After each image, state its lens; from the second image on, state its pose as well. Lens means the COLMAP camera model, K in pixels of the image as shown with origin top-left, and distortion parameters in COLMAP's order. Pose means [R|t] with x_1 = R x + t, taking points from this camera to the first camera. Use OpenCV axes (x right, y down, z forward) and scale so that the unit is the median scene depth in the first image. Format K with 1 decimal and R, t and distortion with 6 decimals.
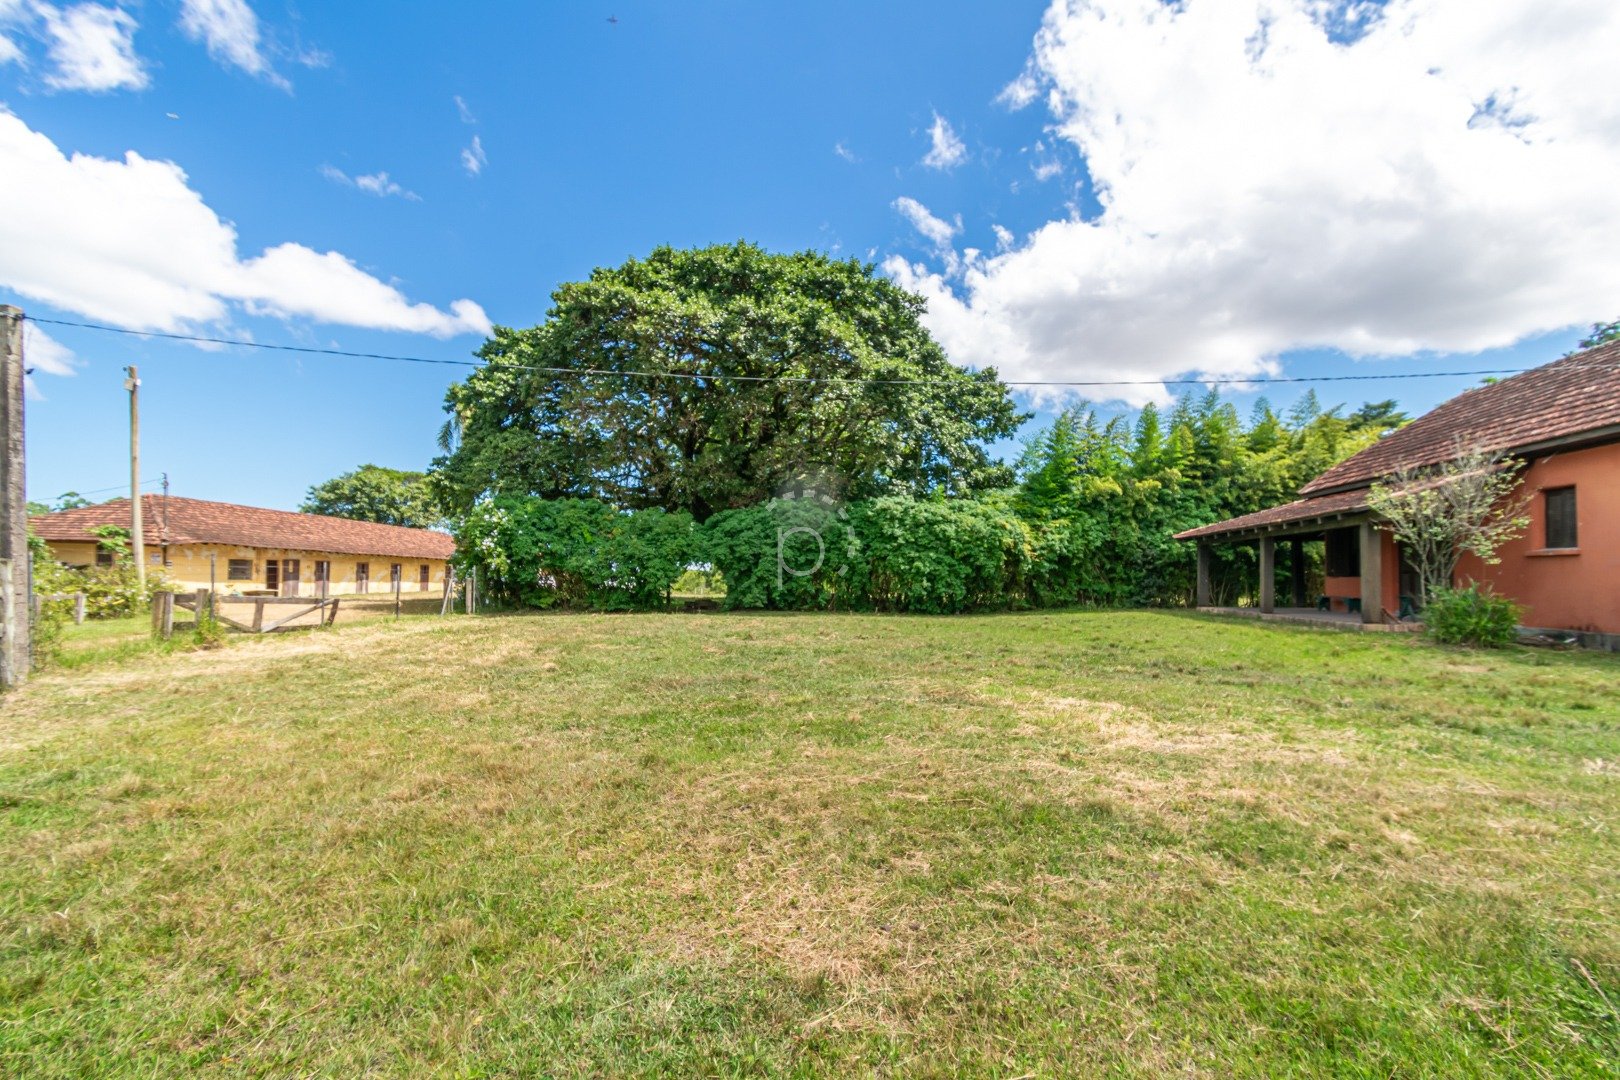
lens RADIAL K [[724.8, 0, 818.7], [0, 724.8, 560.1], [0, 0, 1]] dist [0.004296, -0.001136]
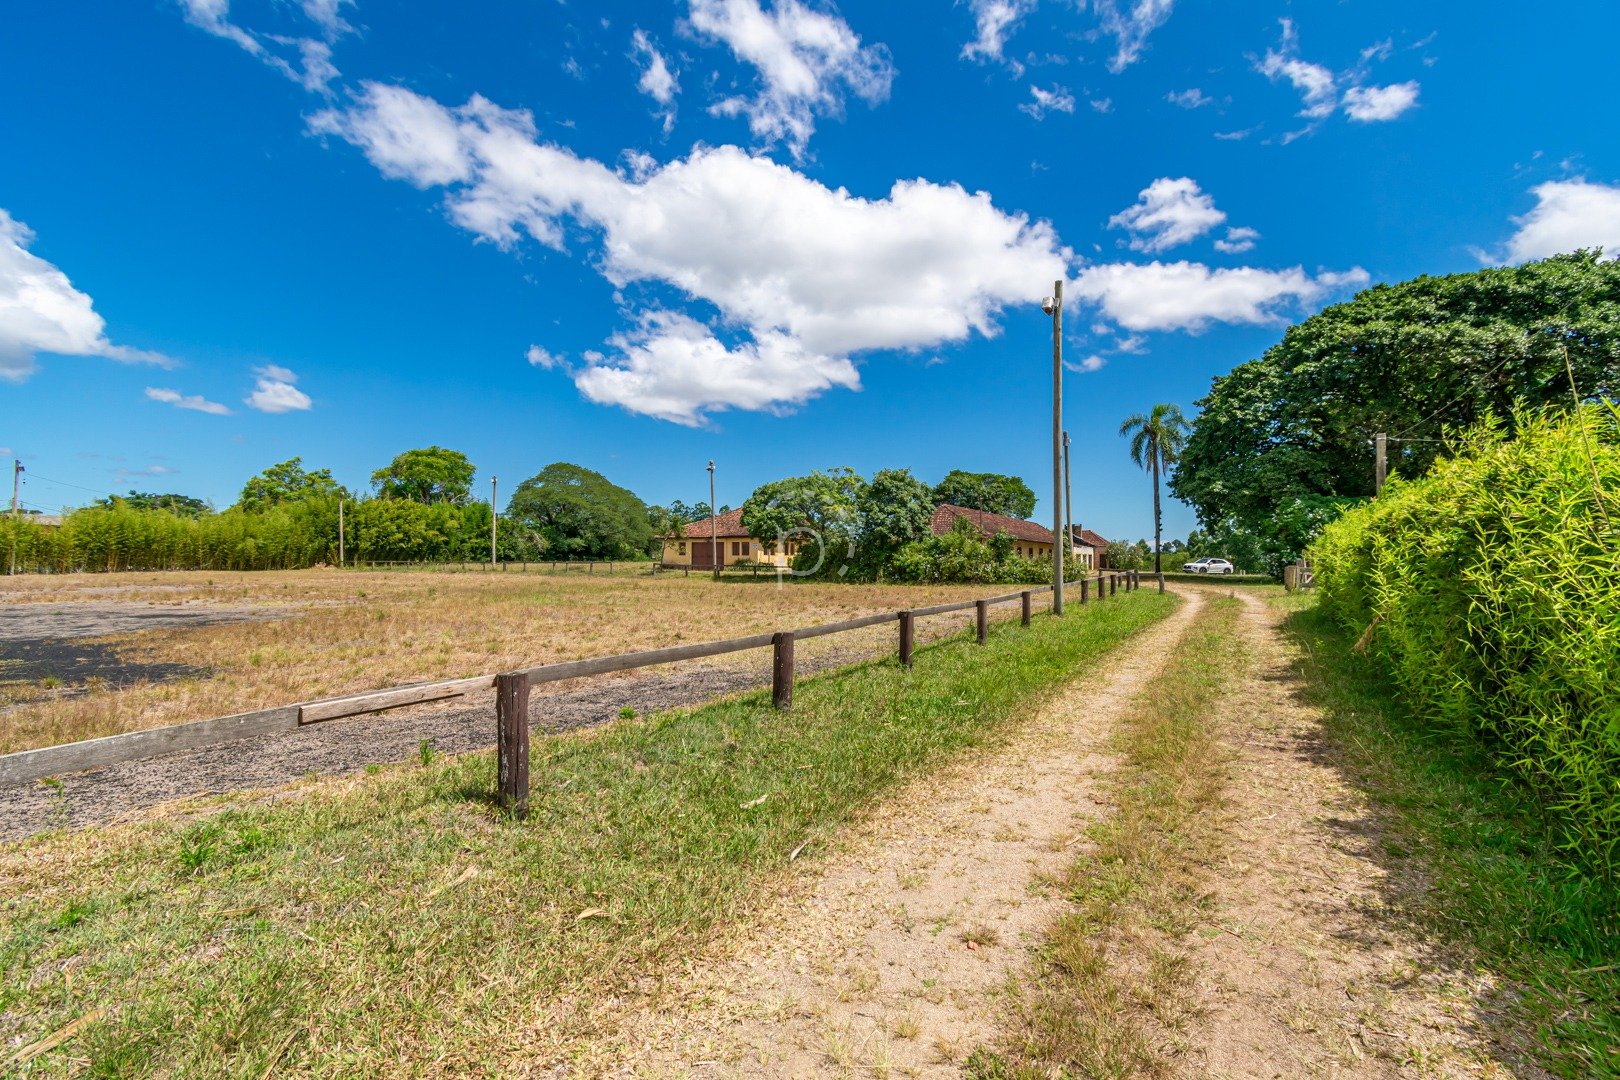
lens RADIAL K [[724.8, 0, 807.6], [0, 724.8, 534.4], [0, 0, 1]] dist [0.004296, -0.001136]
pose [[0.850403, -0.022061, -0.525669, -0.500402], [0.017815, 0.999755, -0.013137, -0.022719], [0.525830, 0.001807, 0.850588, -0.588301]]
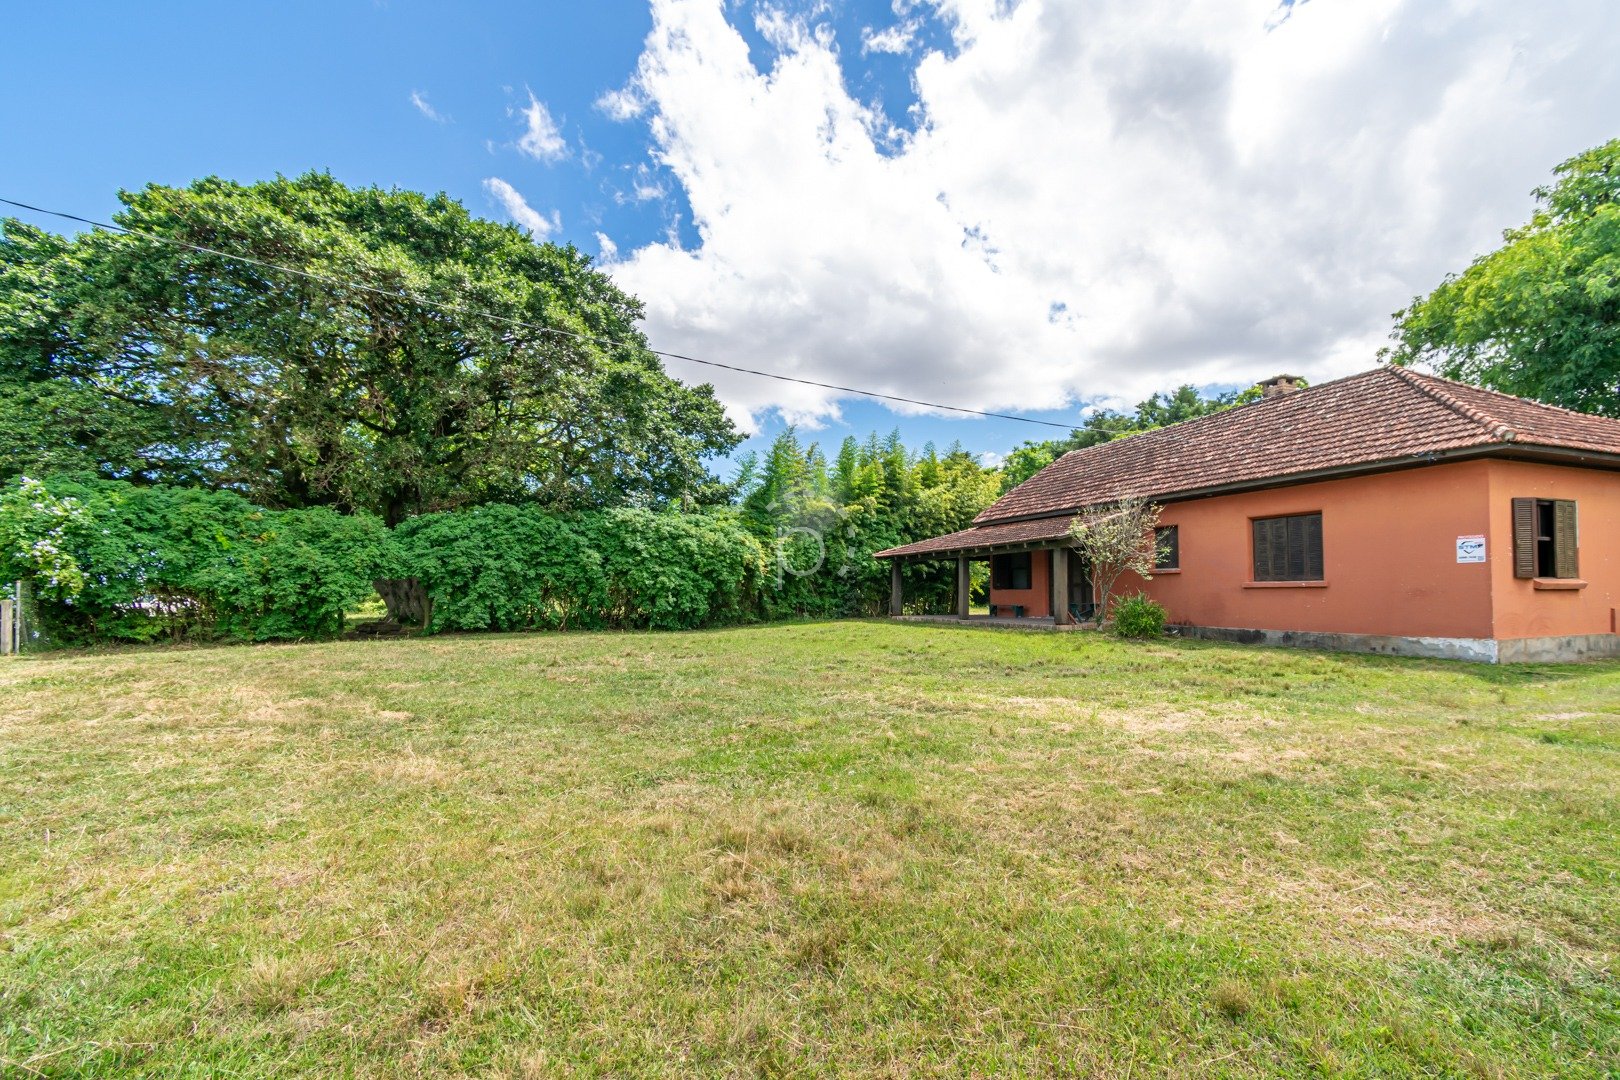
lens RADIAL K [[724.8, 0, 817.4], [0, 724.8, 575.4], [0, 0, 1]] dist [0.004296, -0.001136]
pose [[0.858398, 0.002984, 0.512975, -0.171344], [-0.004355, 0.999989, 0.001471, -0.001512], [-0.512965, -0.003497, 0.858402, 0.057674]]
